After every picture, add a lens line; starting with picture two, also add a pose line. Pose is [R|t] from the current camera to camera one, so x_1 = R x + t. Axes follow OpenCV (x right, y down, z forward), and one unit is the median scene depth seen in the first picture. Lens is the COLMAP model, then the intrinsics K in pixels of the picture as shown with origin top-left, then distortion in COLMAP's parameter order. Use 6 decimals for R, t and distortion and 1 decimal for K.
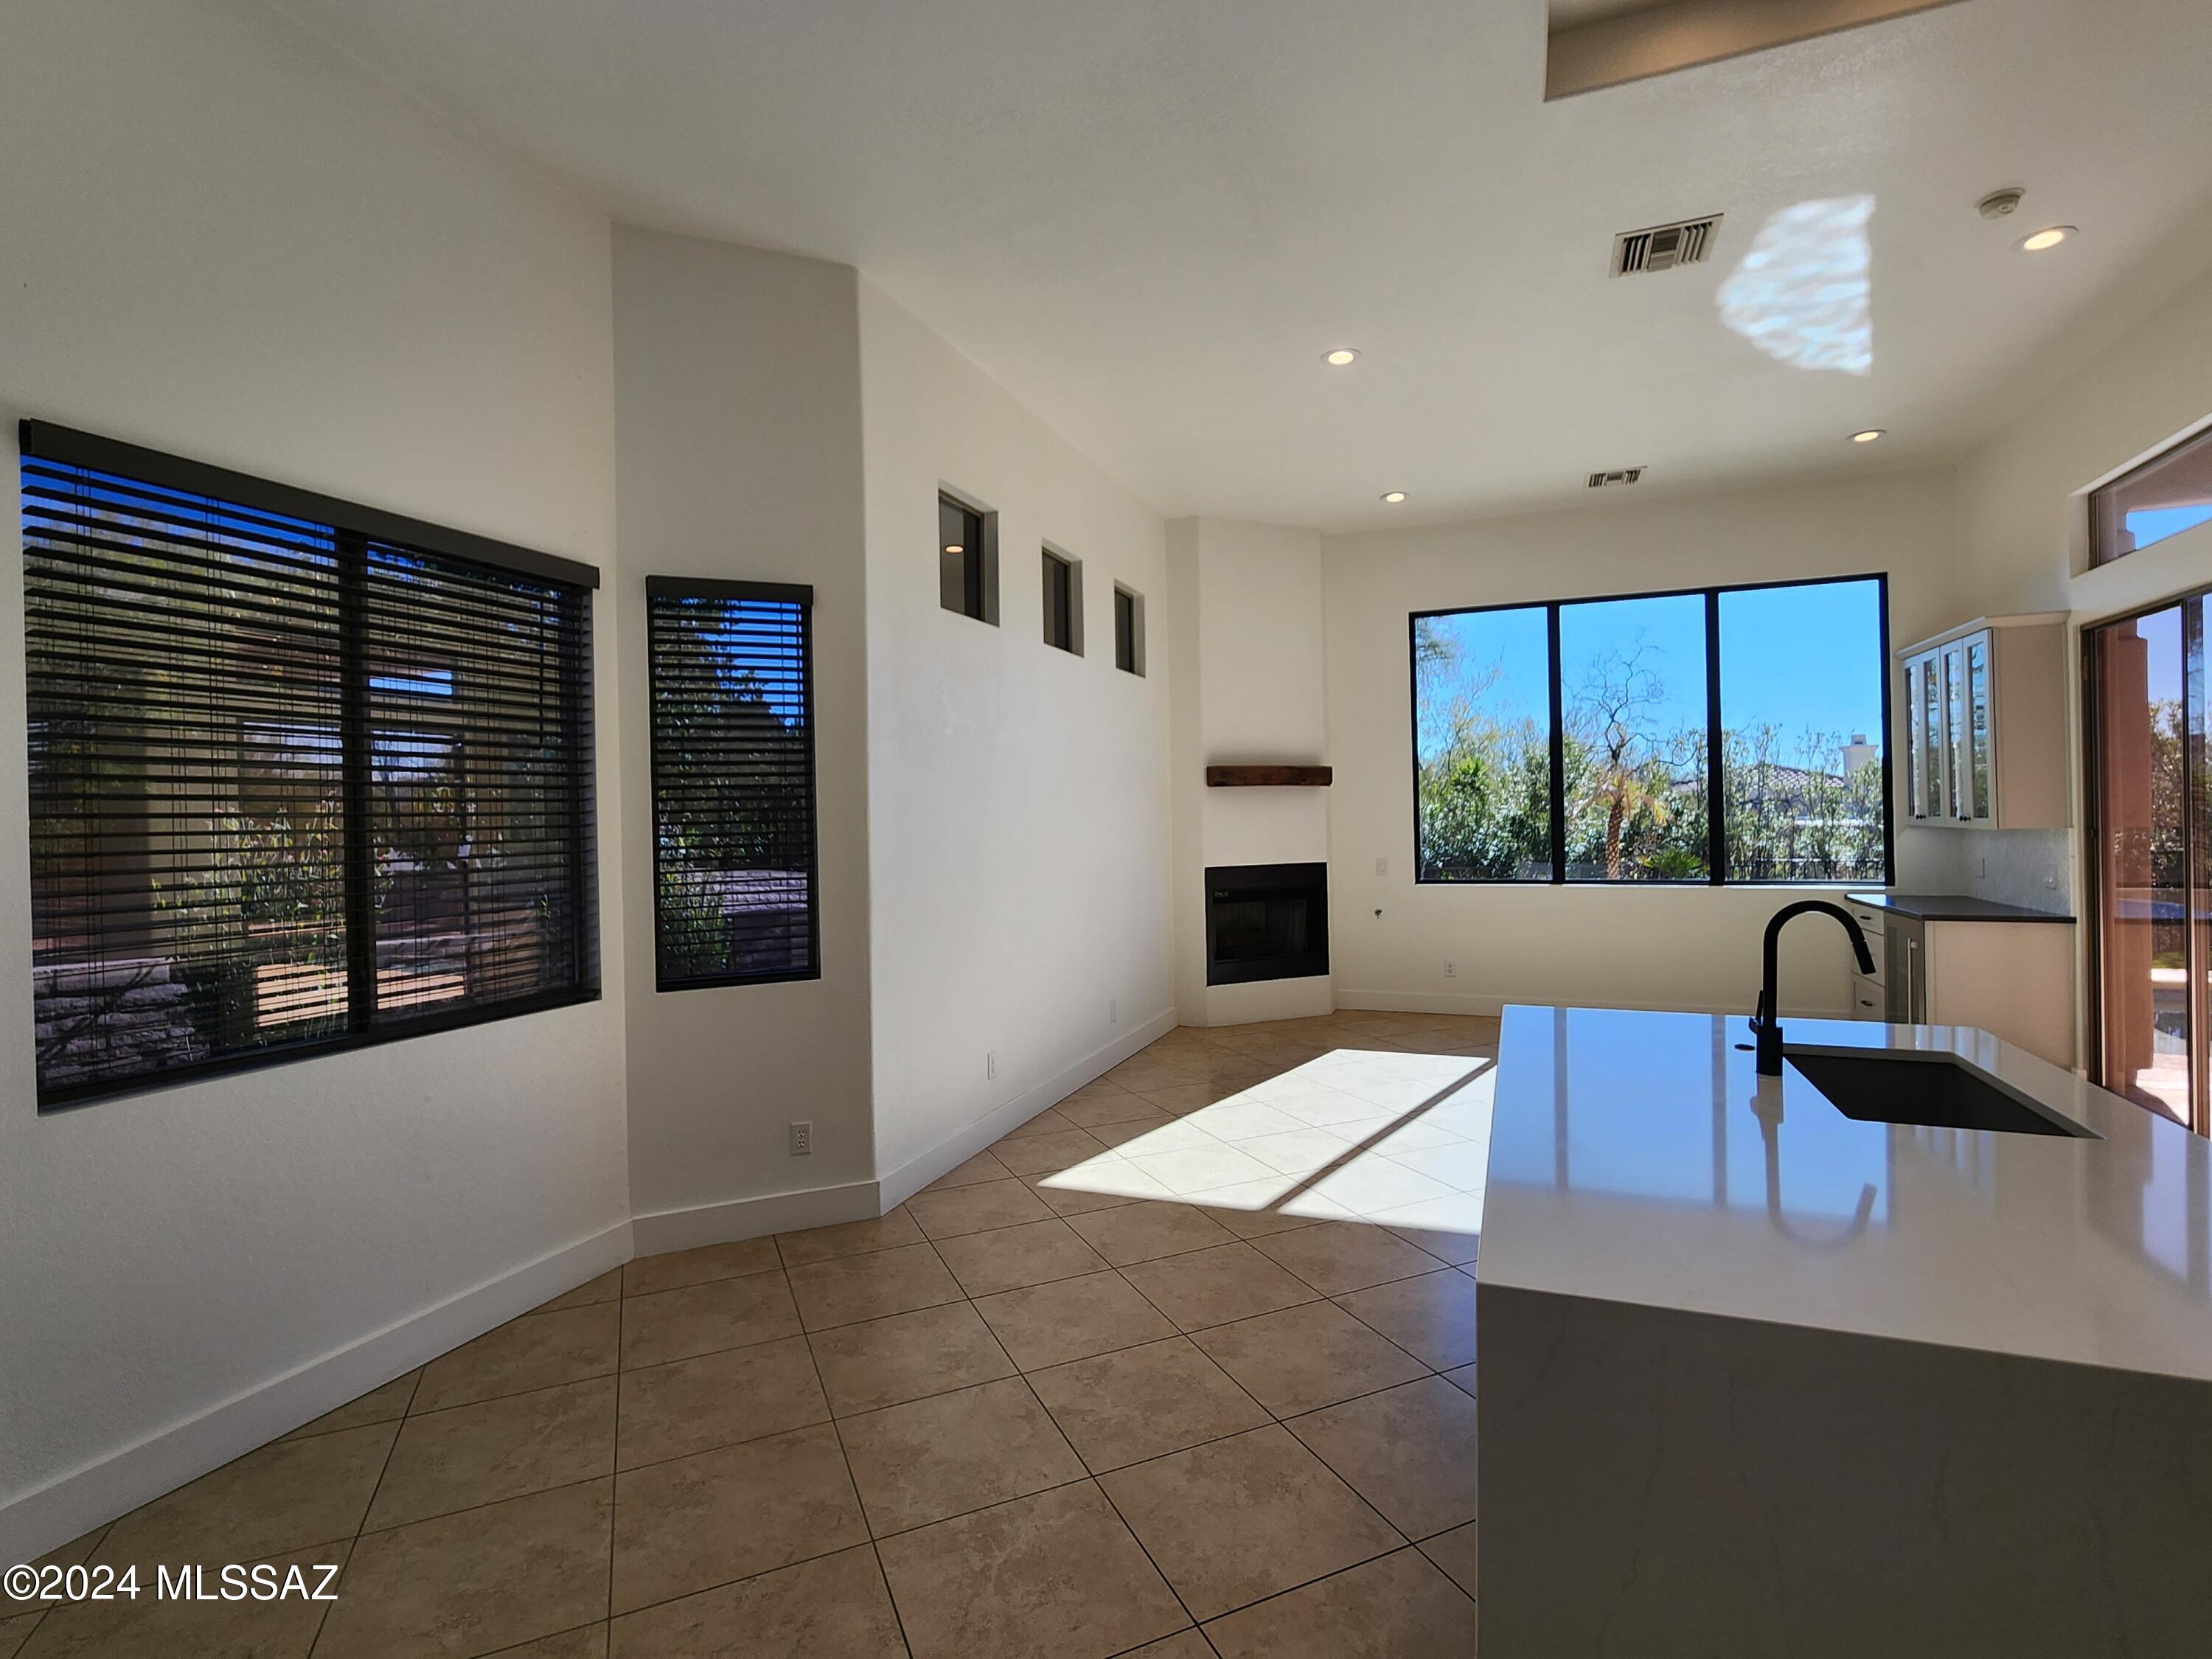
lens RADIAL K [[1060.9, 0, 1112.7], [0, 1060.9, 816.7], [0, 0, 1]] dist [0.003478, -0.001387]
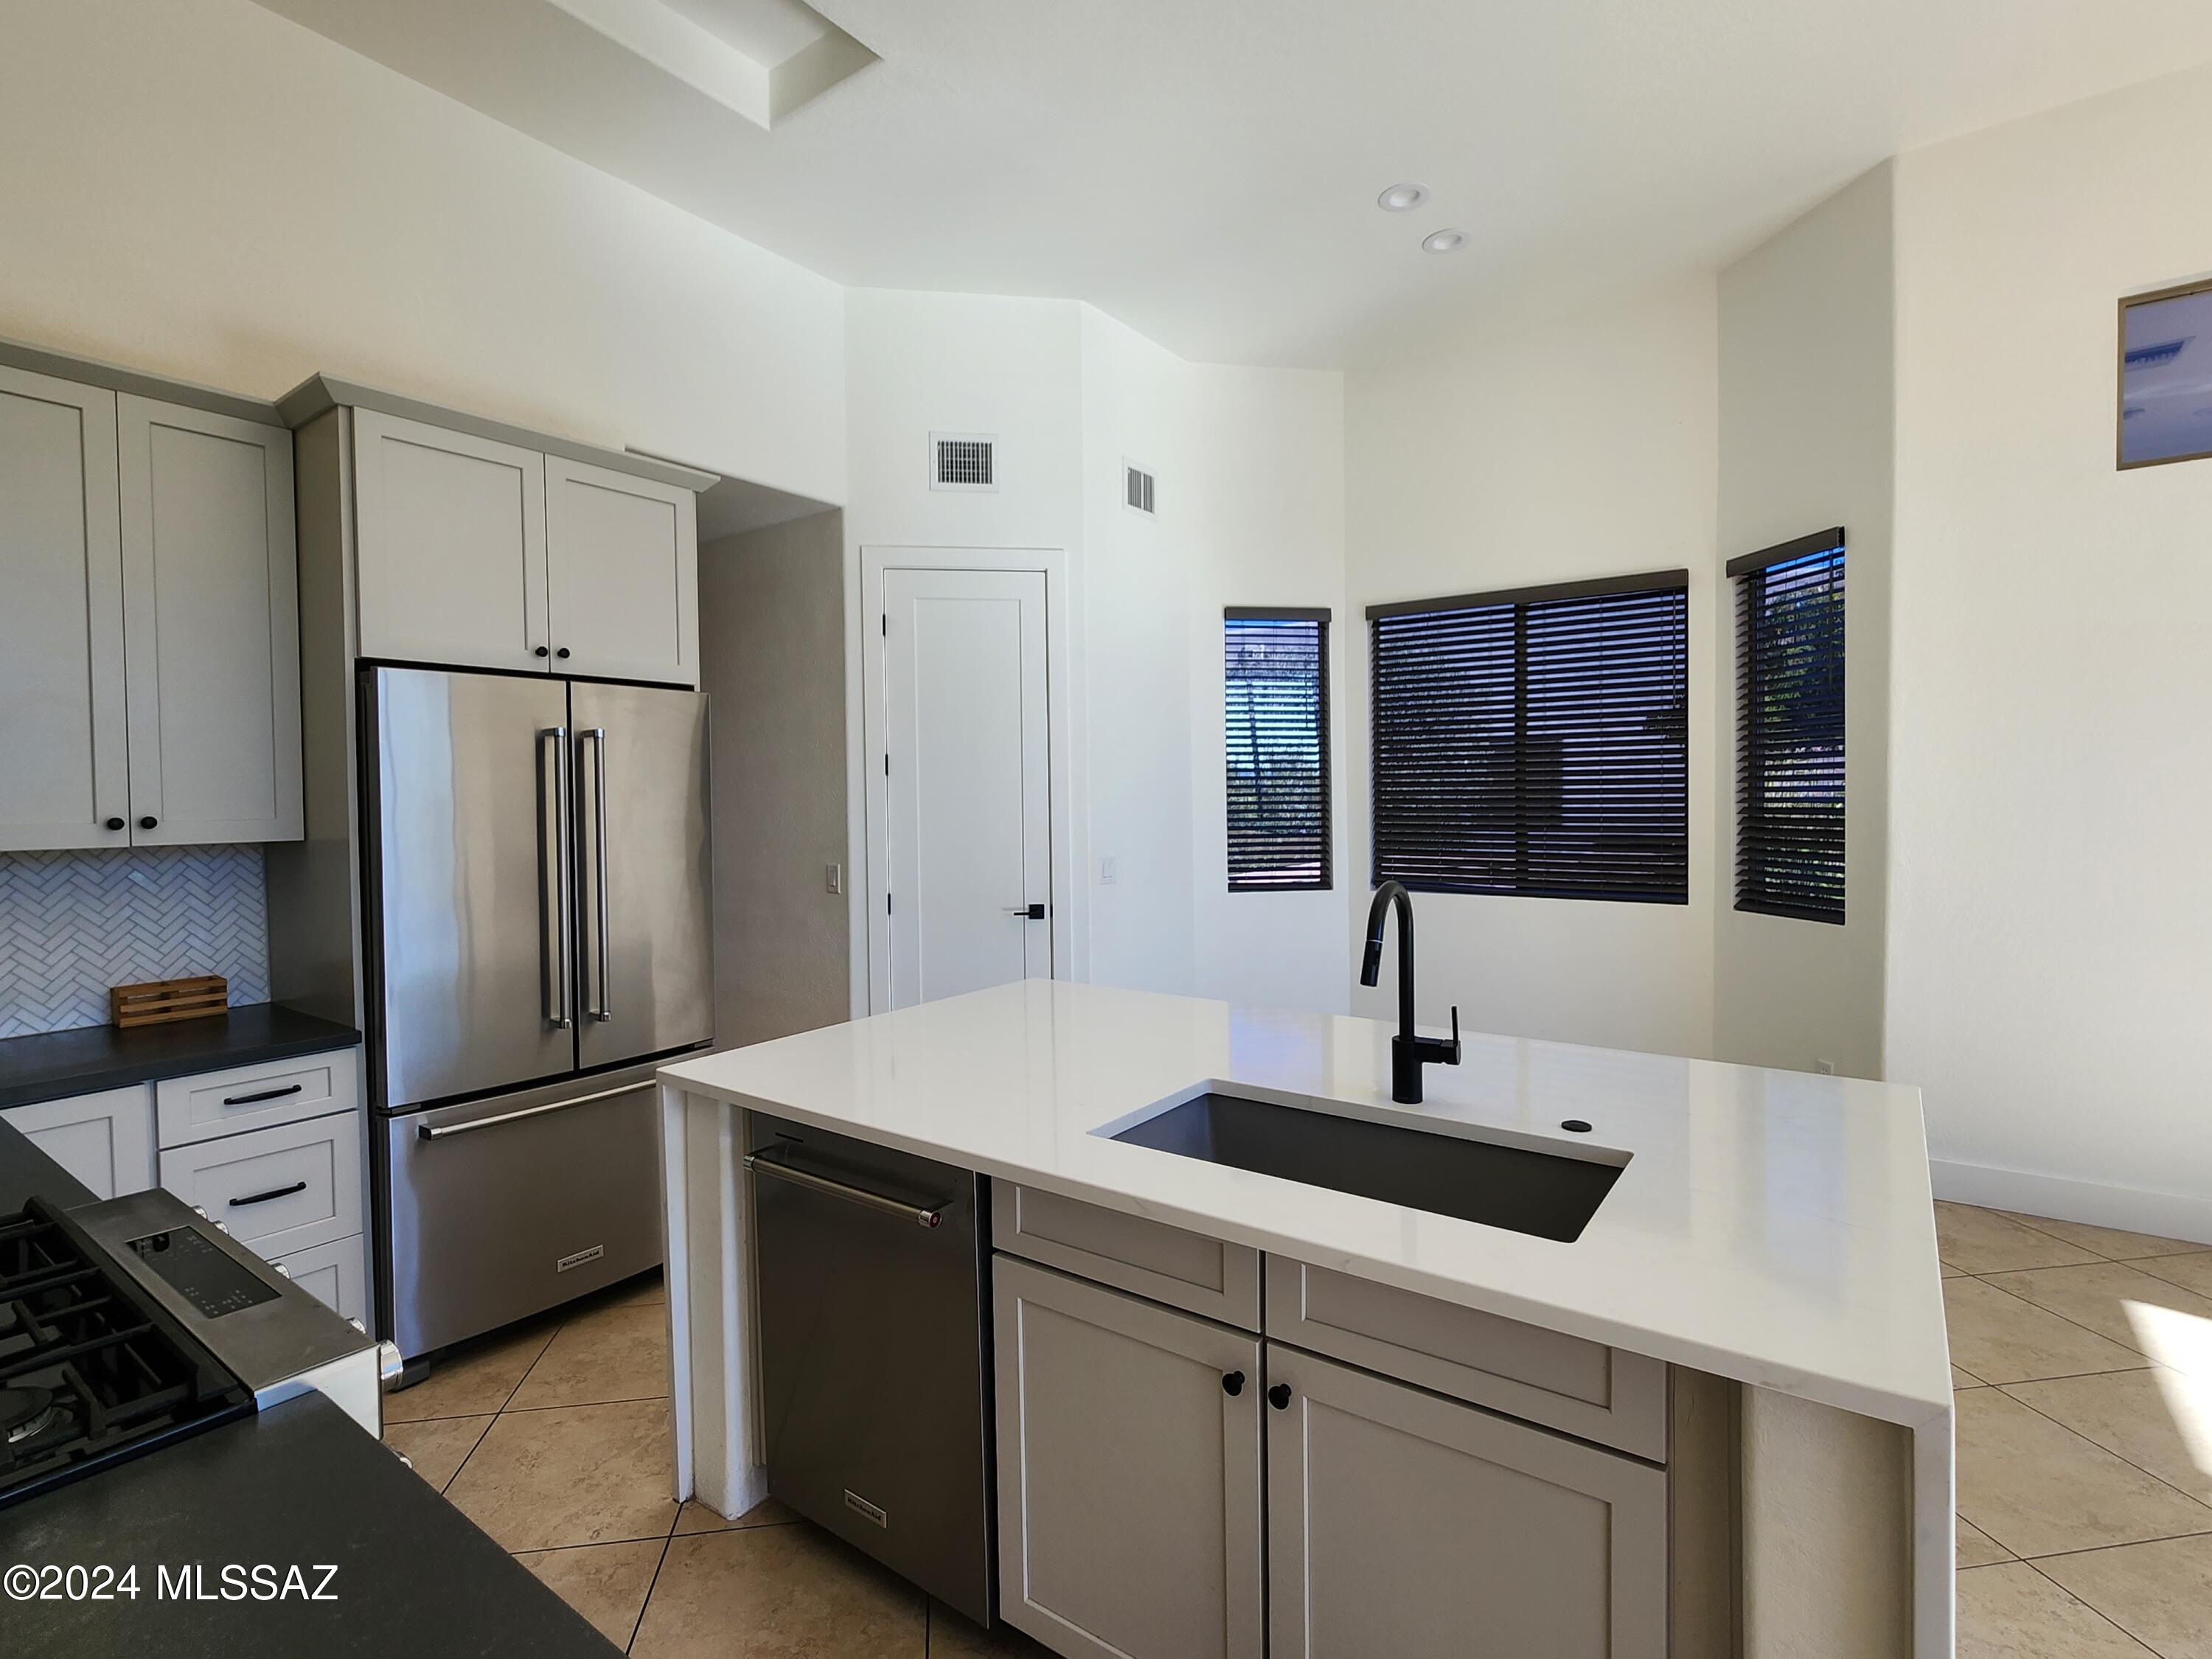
lens RADIAL K [[1060.9, 0, 1105.5], [0, 1060.9, 819.5], [0, 0, 1]] dist [0.003478, -0.001387]
pose [[-0.268977, 0.041212, -0.962264, 0.638060], [0.015013, 0.999142, 0.038595, 0.004361], [0.963029, -0.004065, -0.269365, 0.450085]]
